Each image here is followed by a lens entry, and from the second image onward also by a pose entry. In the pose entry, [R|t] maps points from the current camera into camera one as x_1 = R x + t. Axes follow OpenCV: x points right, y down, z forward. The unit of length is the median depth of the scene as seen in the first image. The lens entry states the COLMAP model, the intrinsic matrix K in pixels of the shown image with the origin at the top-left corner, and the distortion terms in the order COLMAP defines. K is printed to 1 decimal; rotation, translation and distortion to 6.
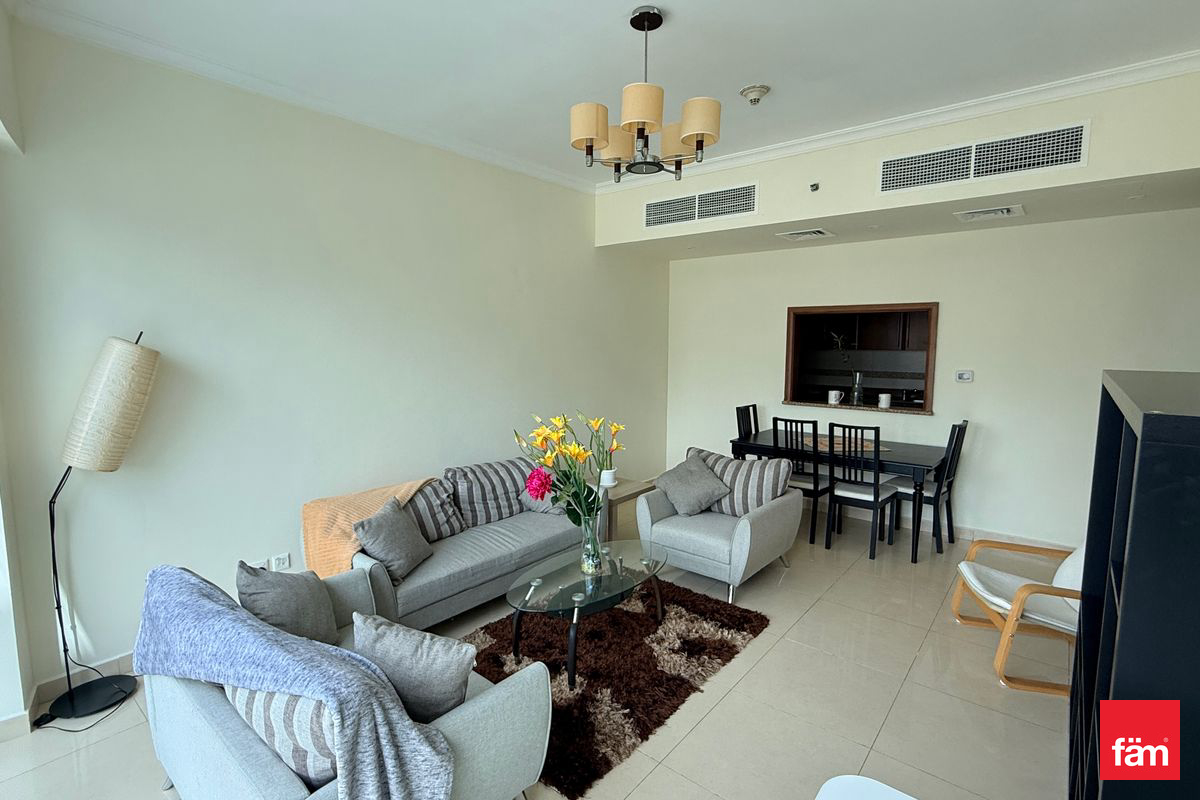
lens RADIAL K [[553.9, 0, 600.0], [0, 553.9, 400.0], [0, 0, 1]] dist [-0.003807, -0.000683]
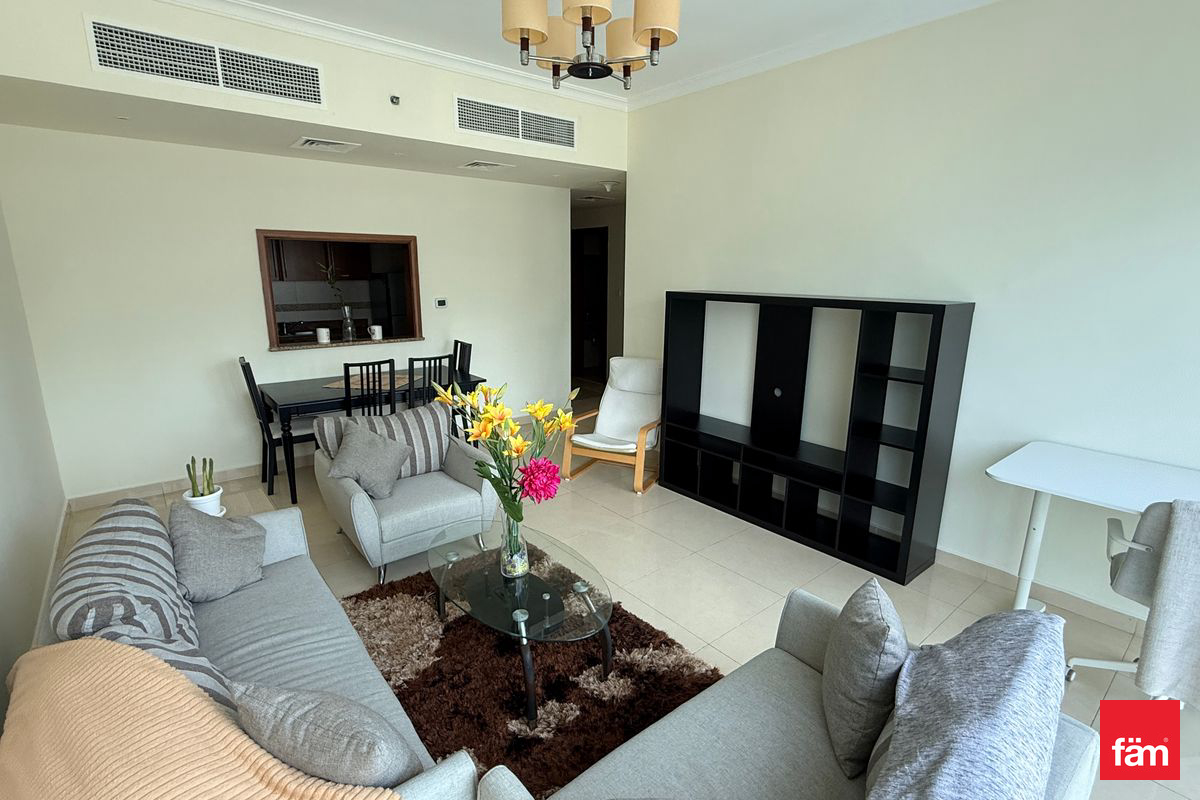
lens RADIAL K [[567.8, 0, 594.5], [0, 567.8, 400.2], [0, 0, 1]] dist [0.000423, -0.000934]
pose [[0.201361, -0.224332, 0.953483, -0.442774], [0.096420, 0.973233, 0.208616, -0.059547], [-0.974760, 0.049928, 0.217601, 0.421924]]
